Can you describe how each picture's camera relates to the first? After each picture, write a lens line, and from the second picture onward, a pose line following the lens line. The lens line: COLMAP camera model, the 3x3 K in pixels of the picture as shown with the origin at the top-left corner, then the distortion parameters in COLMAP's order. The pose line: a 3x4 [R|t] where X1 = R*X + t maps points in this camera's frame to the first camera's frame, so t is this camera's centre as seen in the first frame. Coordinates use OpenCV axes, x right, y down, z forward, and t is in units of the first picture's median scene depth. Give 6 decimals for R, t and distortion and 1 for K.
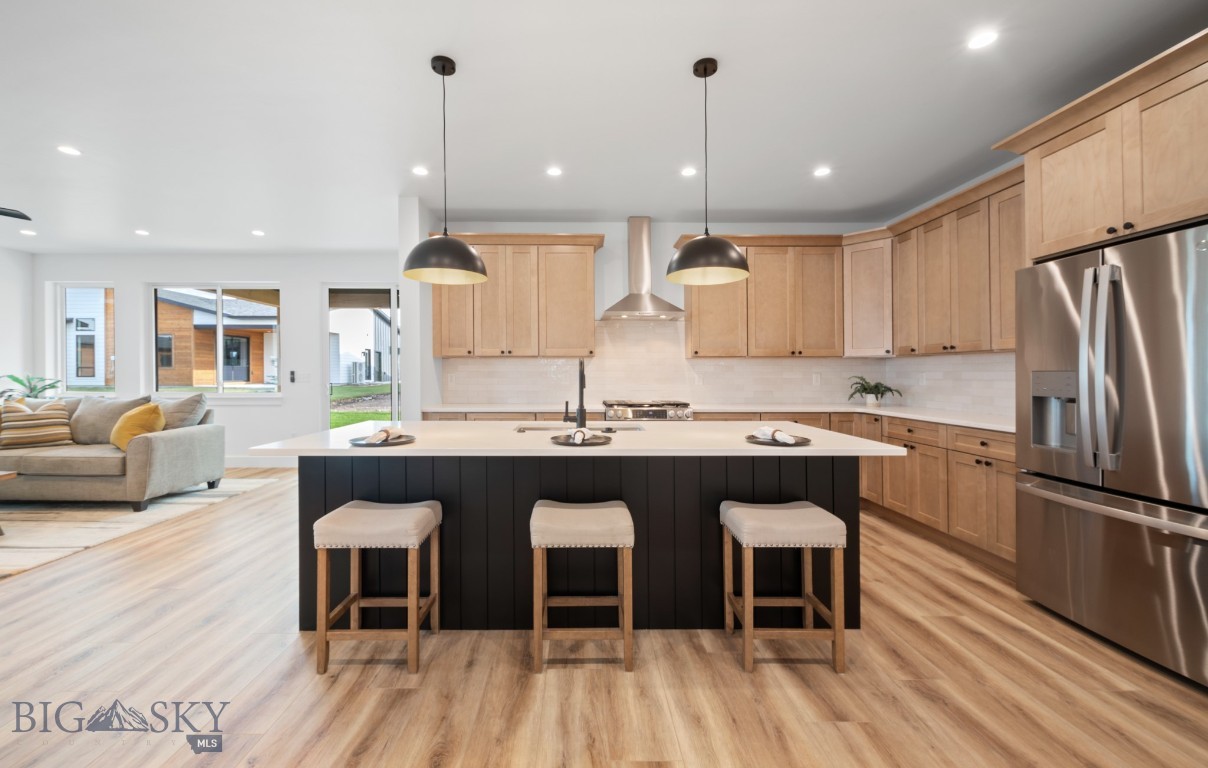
lens RADIAL K [[473.5, 0, 585.3], [0, 473.5, 367.5], [0, 0, 1]] dist [0.001333, -0.000189]
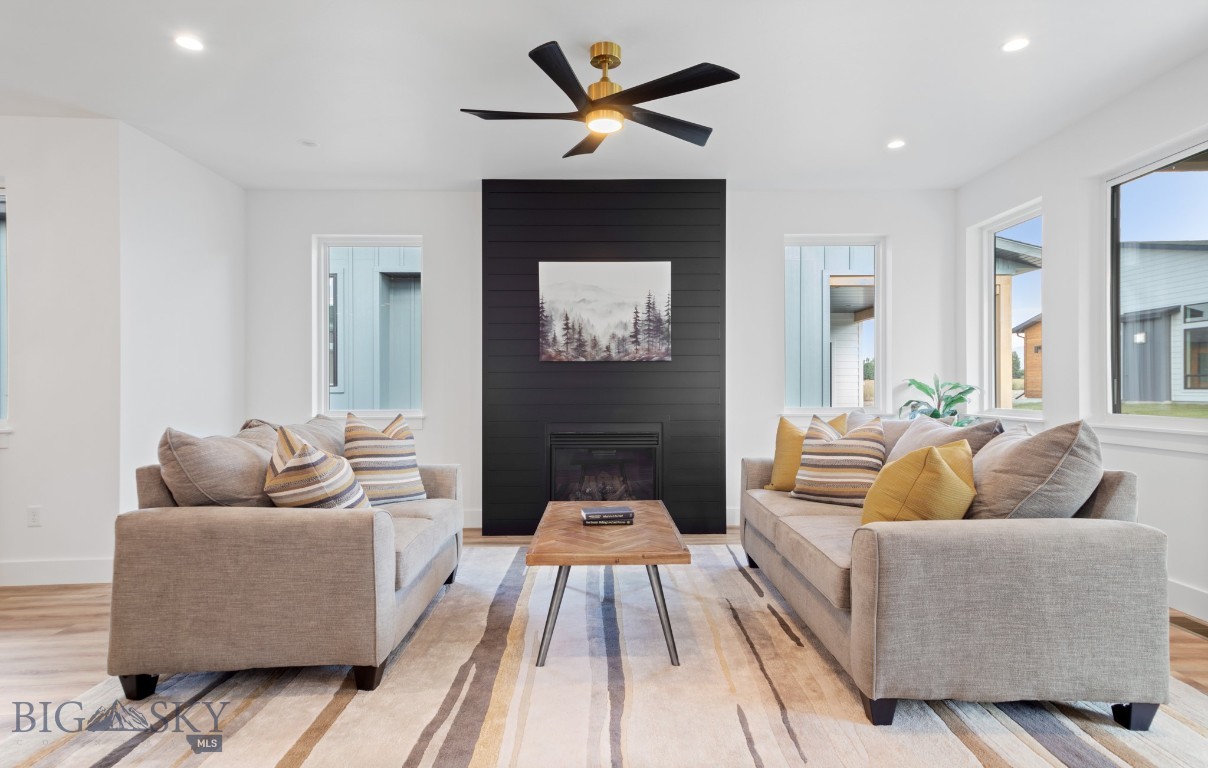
lens RADIAL K [[666.4, 0, 612.3], [0, 666.4, 380.1], [0, 0, 1]] dist [0.039962, 0.001336]
pose [[0.008451, -0.012174, -0.999890, -0.403733], [0.015093, 0.999814, -0.012045, 0.029469], [0.999850, -0.014989, 0.008633, 0.807502]]
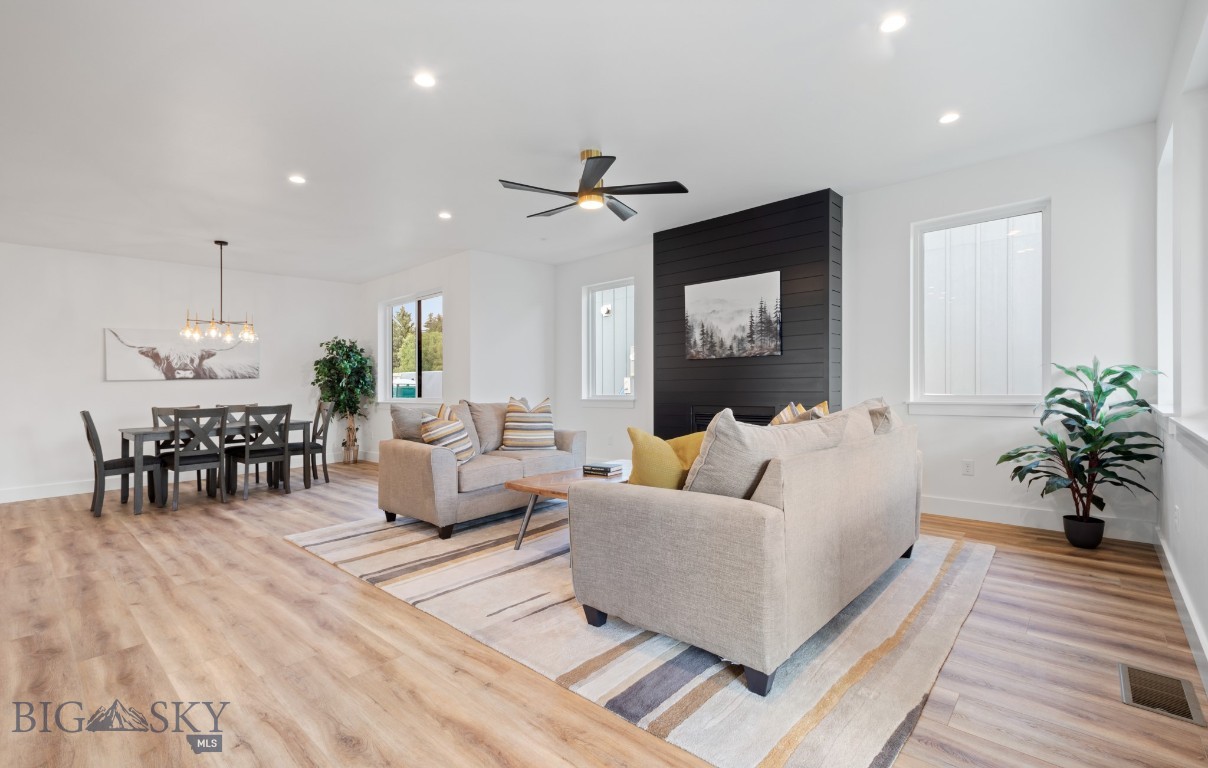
lens RADIAL K [[537.9, 0, 602.3], [0, 537.9, 371.3], [0, 0, 1]] dist [0.017841, 0.000104]
pose [[-0.681328, 0.000331, -0.731978, -0.517446], [0.028722, 0.999242, -0.026283, 0.036031], [0.731414, -0.038931, -0.680821, 1.469721]]
